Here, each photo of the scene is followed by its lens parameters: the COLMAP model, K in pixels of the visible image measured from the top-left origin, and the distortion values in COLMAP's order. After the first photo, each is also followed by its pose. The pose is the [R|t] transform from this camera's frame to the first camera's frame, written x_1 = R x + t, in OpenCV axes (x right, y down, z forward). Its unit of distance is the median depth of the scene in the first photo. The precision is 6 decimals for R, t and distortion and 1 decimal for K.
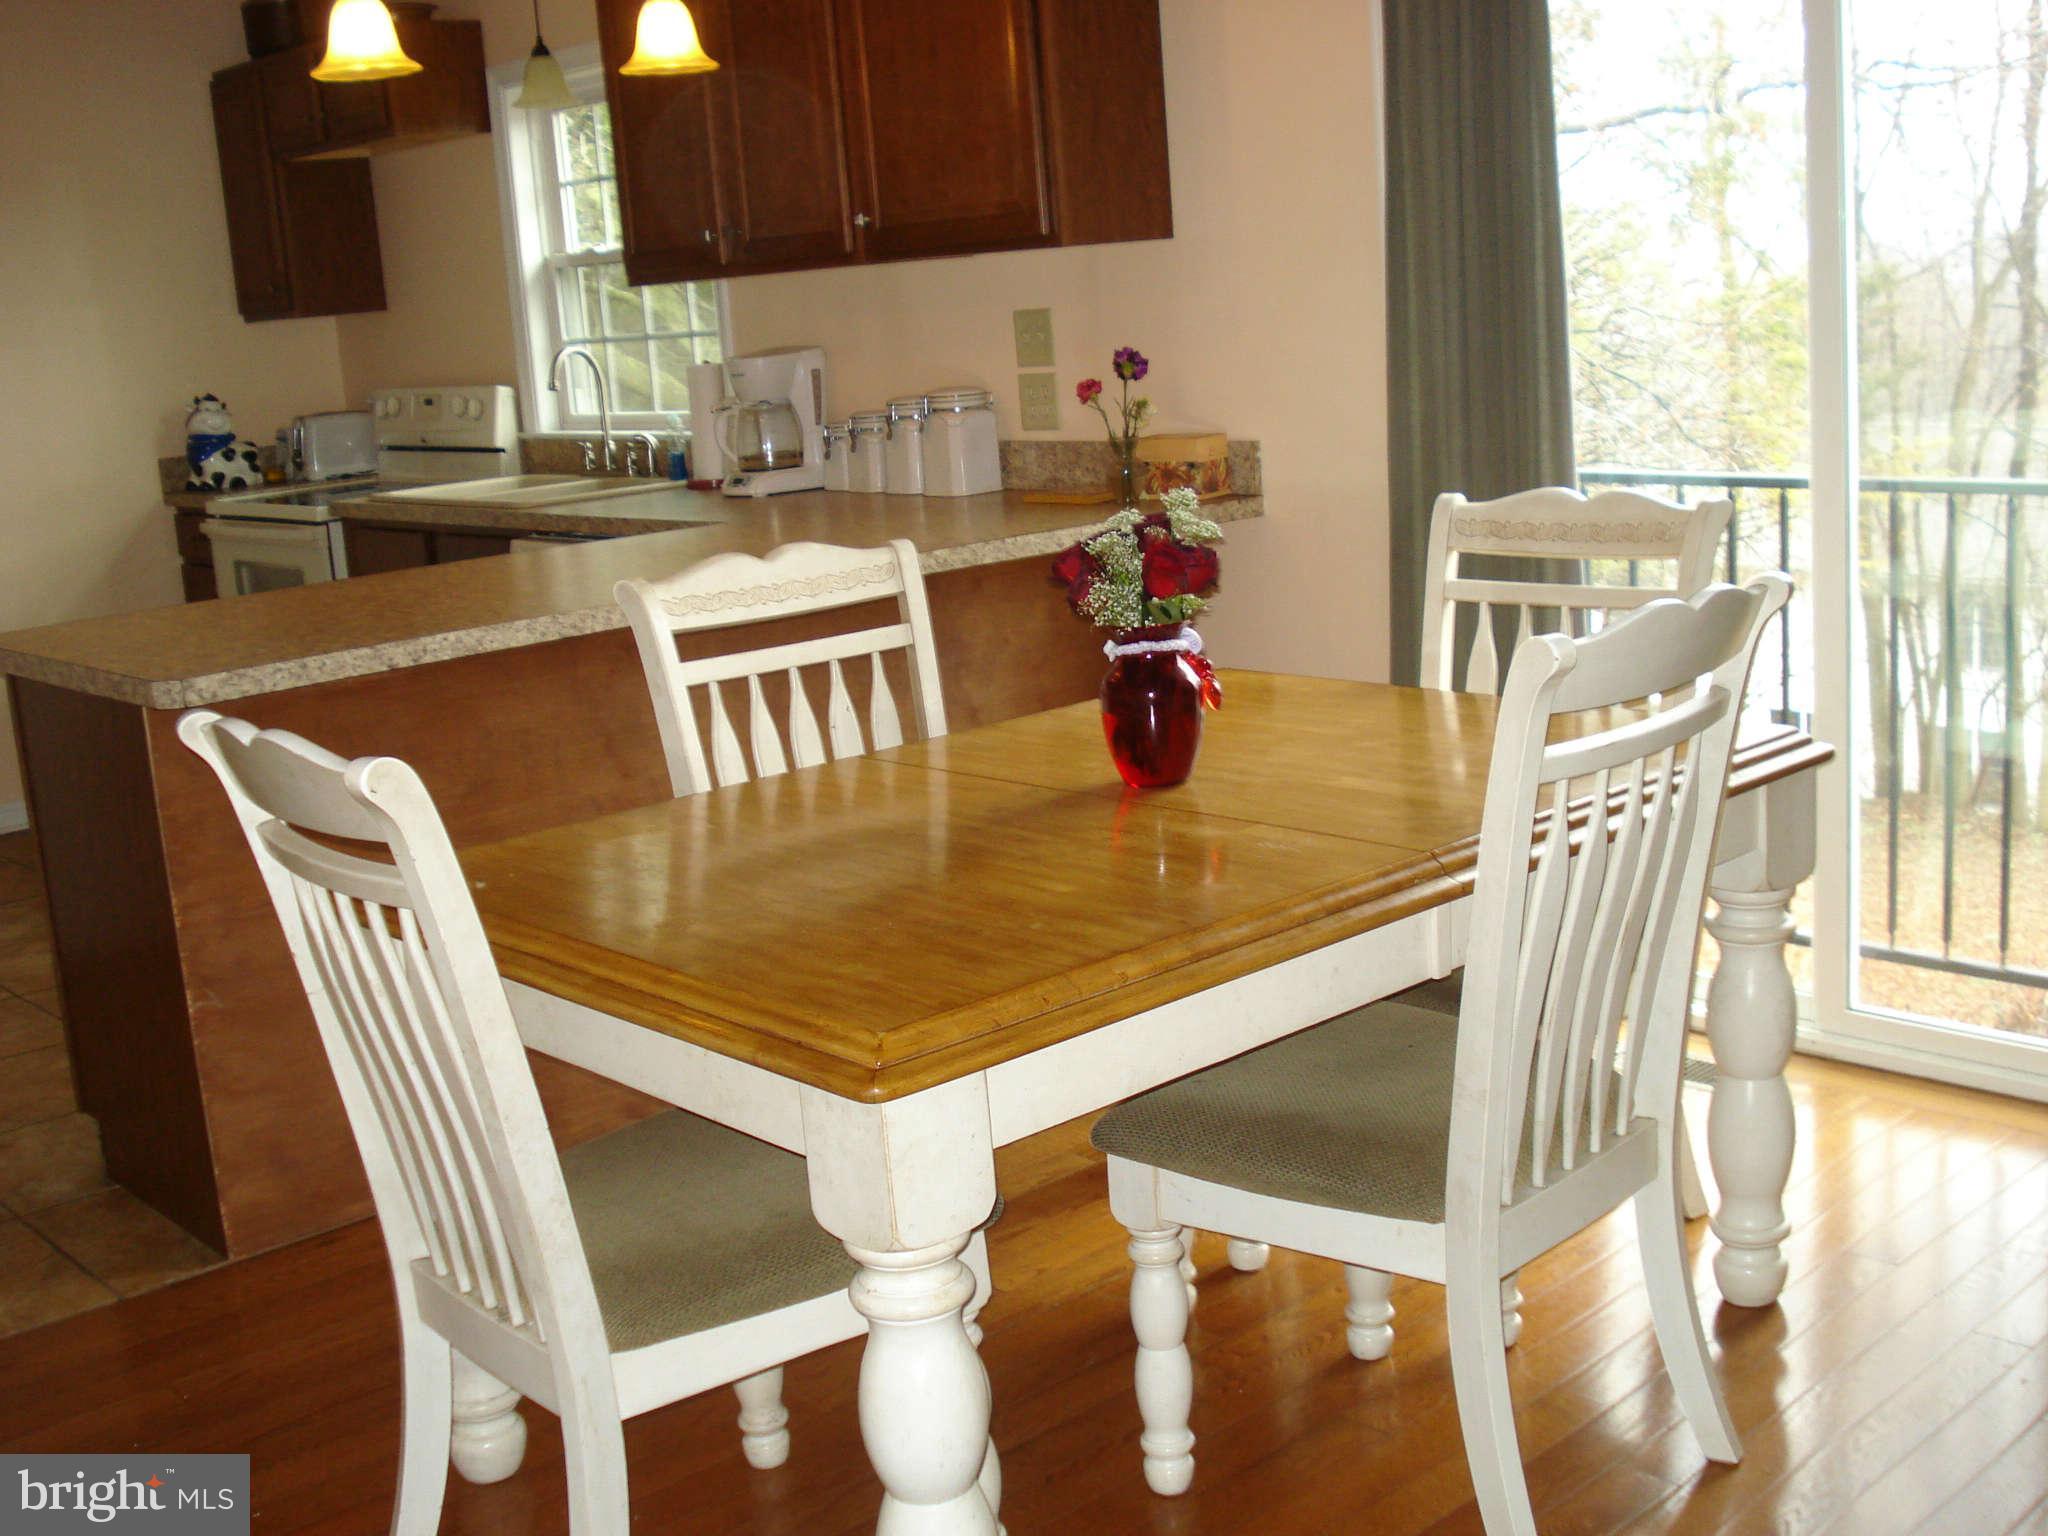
lens RADIAL K [[2308.1, 0, 1021.7], [0, 2308.1, 782.0], [0, 0, 1]] dist [-0.063026, -0.092860]
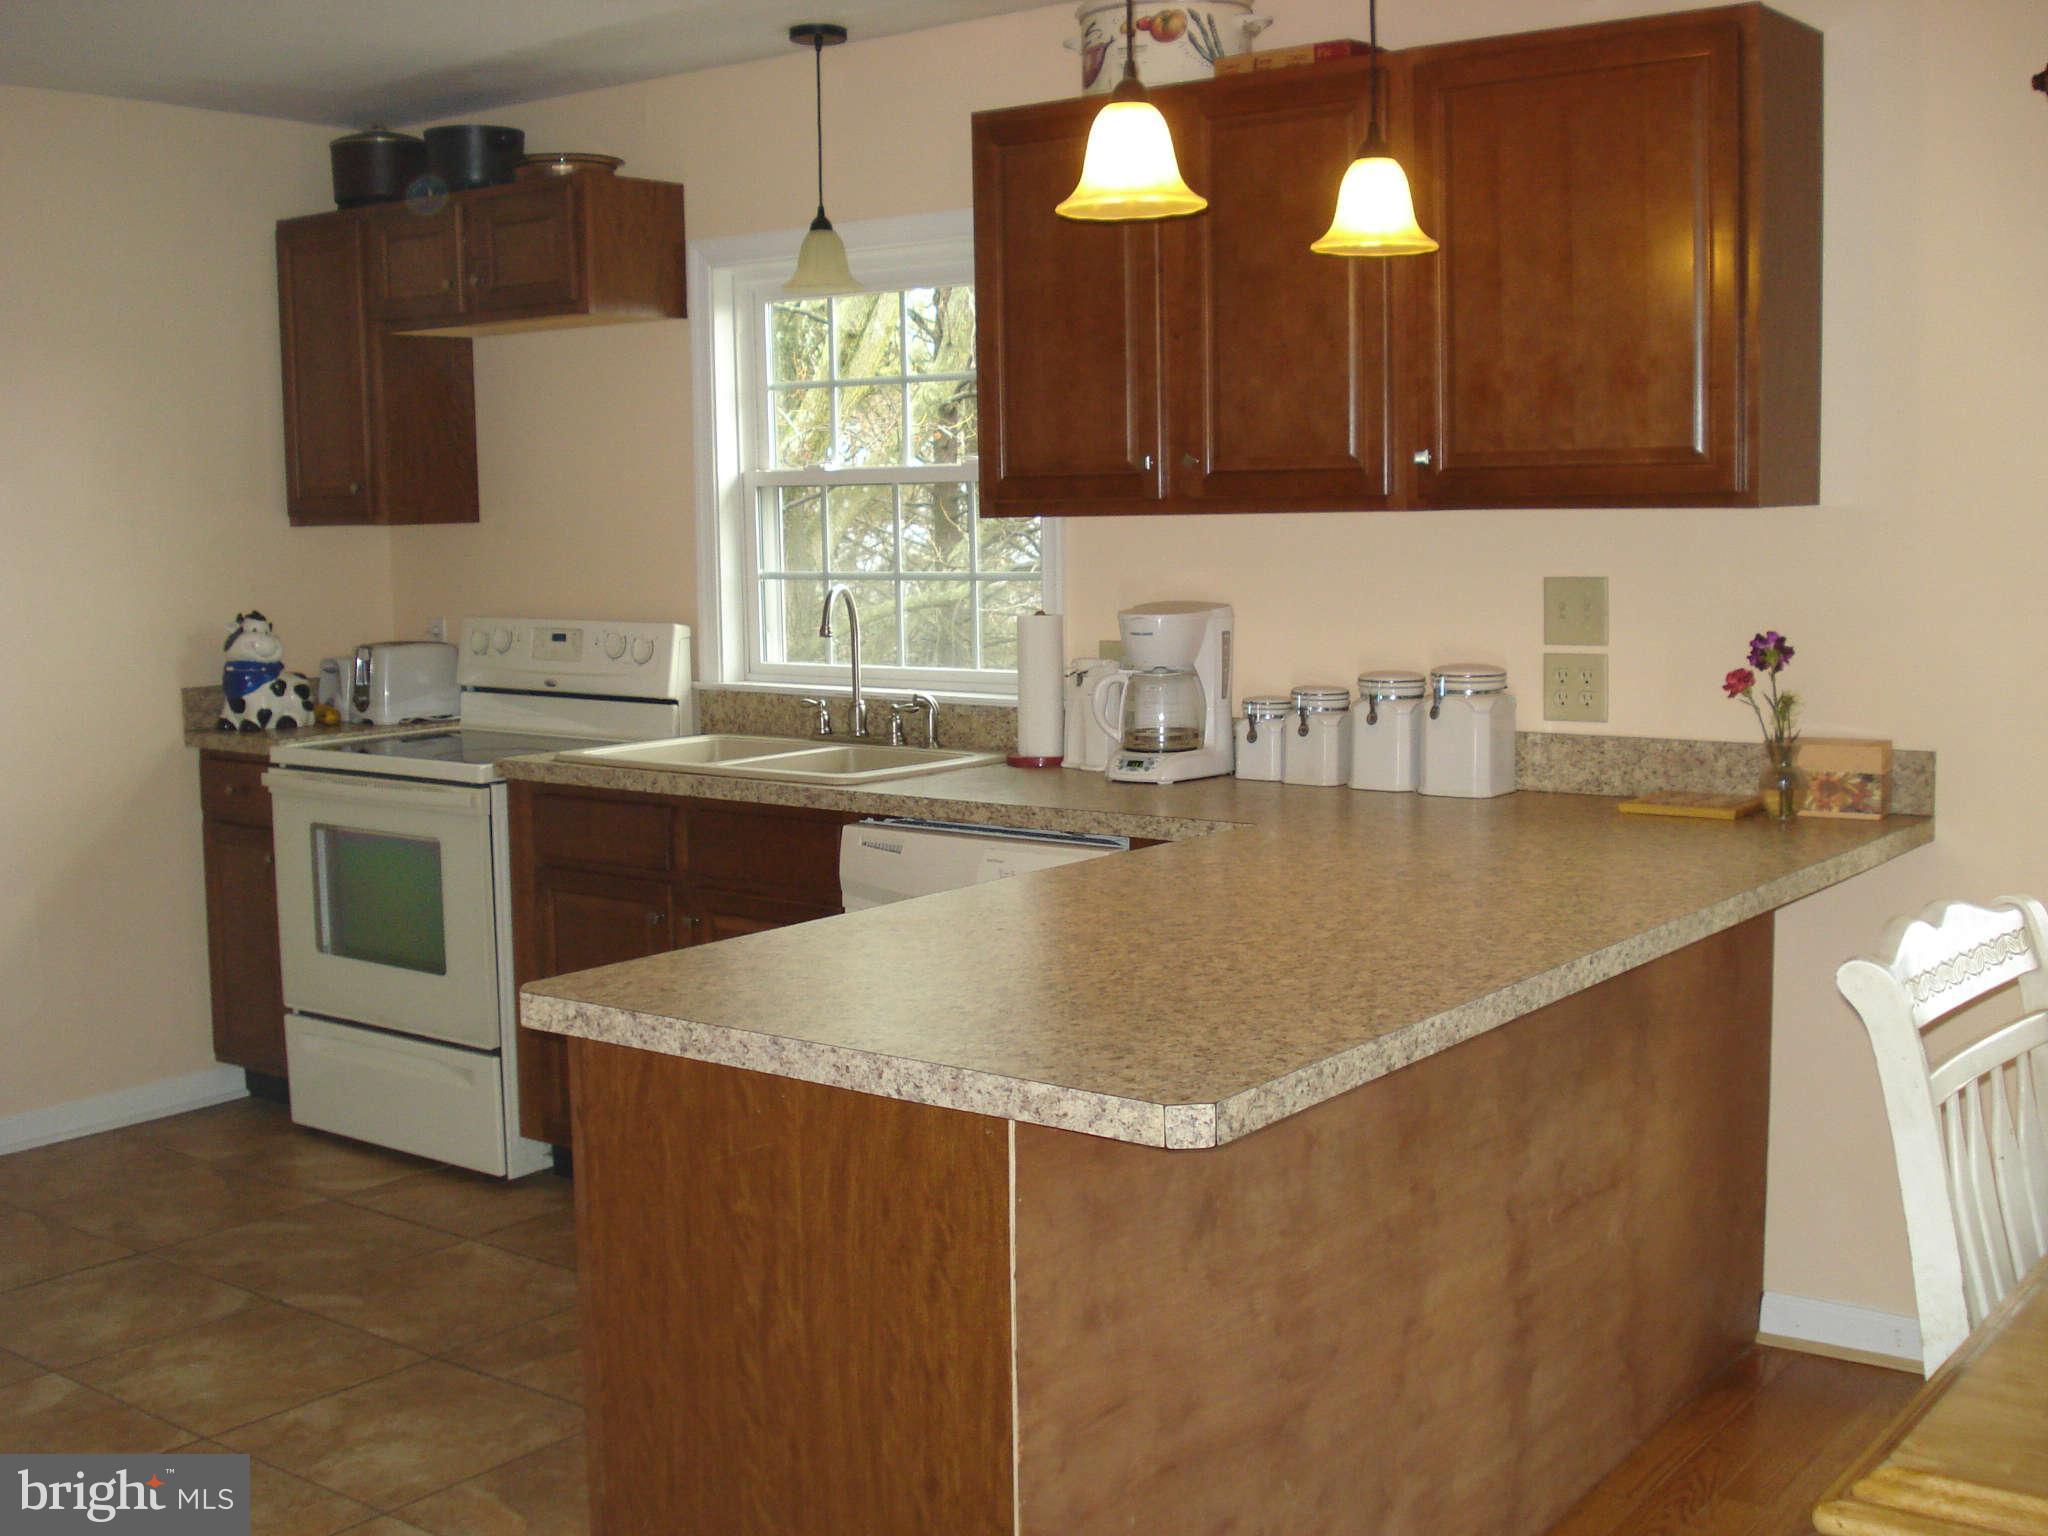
lens RADIAL K [[2308.1, 0, 1021.7], [0, 2308.1, 782.0], [0, 0, 1]] dist [-0.063026, -0.092860]
pose [[0.980538, 0.034584, 0.193257, -0.358597], [-0.014200, 0.994277, -0.105880, -0.042493], [-0.195813, 0.101075, 0.975418, 0.246250]]
